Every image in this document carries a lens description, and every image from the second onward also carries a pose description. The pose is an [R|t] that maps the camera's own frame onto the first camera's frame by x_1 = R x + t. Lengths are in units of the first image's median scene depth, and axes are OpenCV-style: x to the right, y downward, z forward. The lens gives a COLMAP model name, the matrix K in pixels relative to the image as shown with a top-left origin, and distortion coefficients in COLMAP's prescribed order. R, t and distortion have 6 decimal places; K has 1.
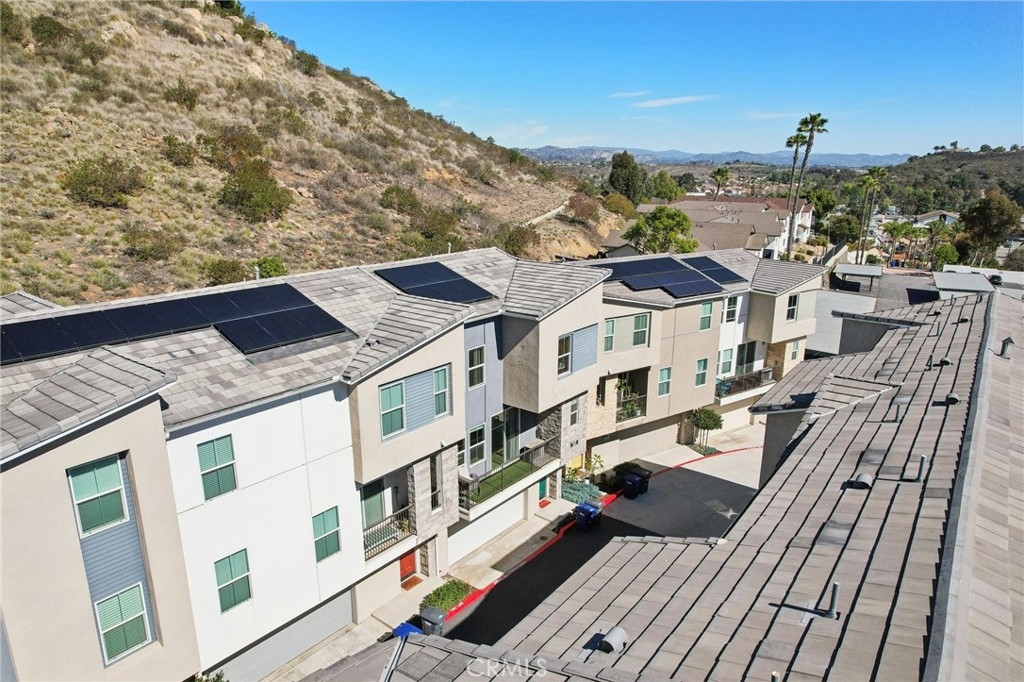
lens RADIAL K [[655.0, 0, 512.0], [0, 655.0, 341.0], [0, 0, 1]] dist [-0.087066, -0.000140]
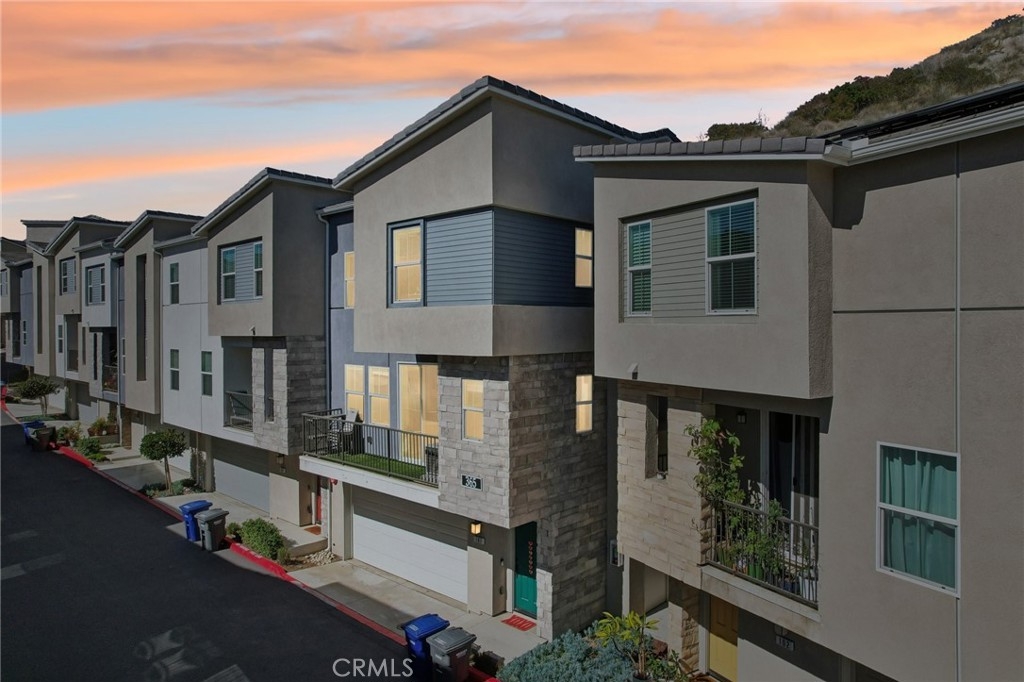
lens RADIAL K [[663.8, 0, 512.4], [0, 663.8, 321.9], [0, 0, 1]] dist [-0.085056, 0.068227]
pose [[-0.073742, -0.001662, -0.997276, 0.590475], [-0.245761, 0.969189, 0.016558, 0.036304], [0.966521, 0.246313, -0.071879, 1.102016]]
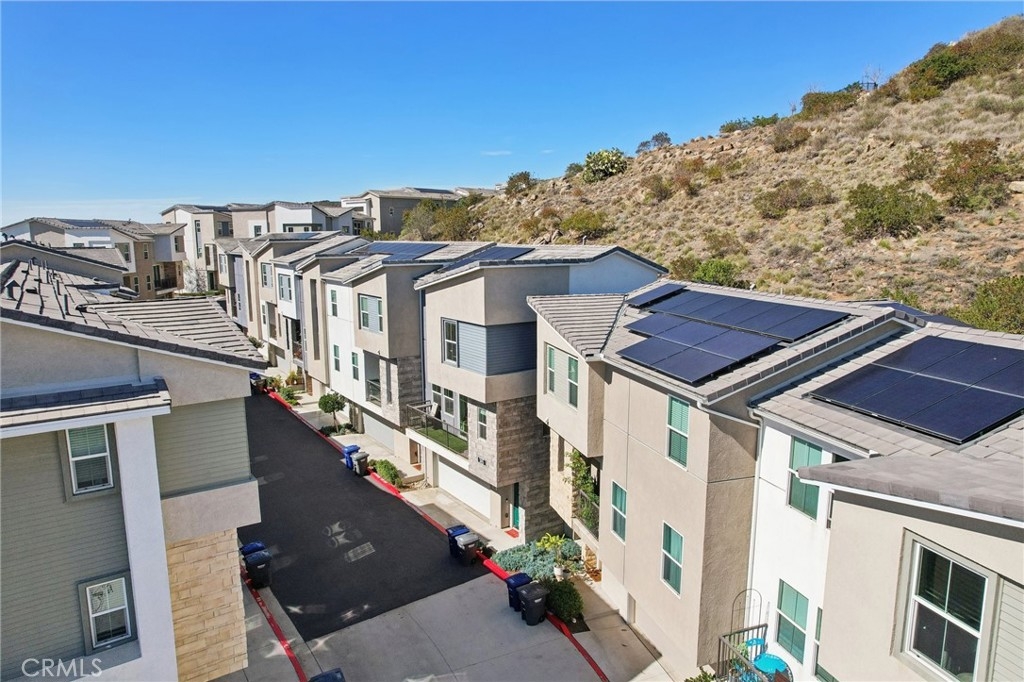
lens RADIAL K [[655.0, 0, 512.0], [0, 655.0, 341.0], [0, 0, 1]] dist [-0.087066, -0.000140]
pose [[-0.292195, 0.156788, -0.943419, 0.934151], [-0.234155, 0.944716, 0.229526, -0.214934], [0.927250, 0.287973, -0.239329, 1.278285]]
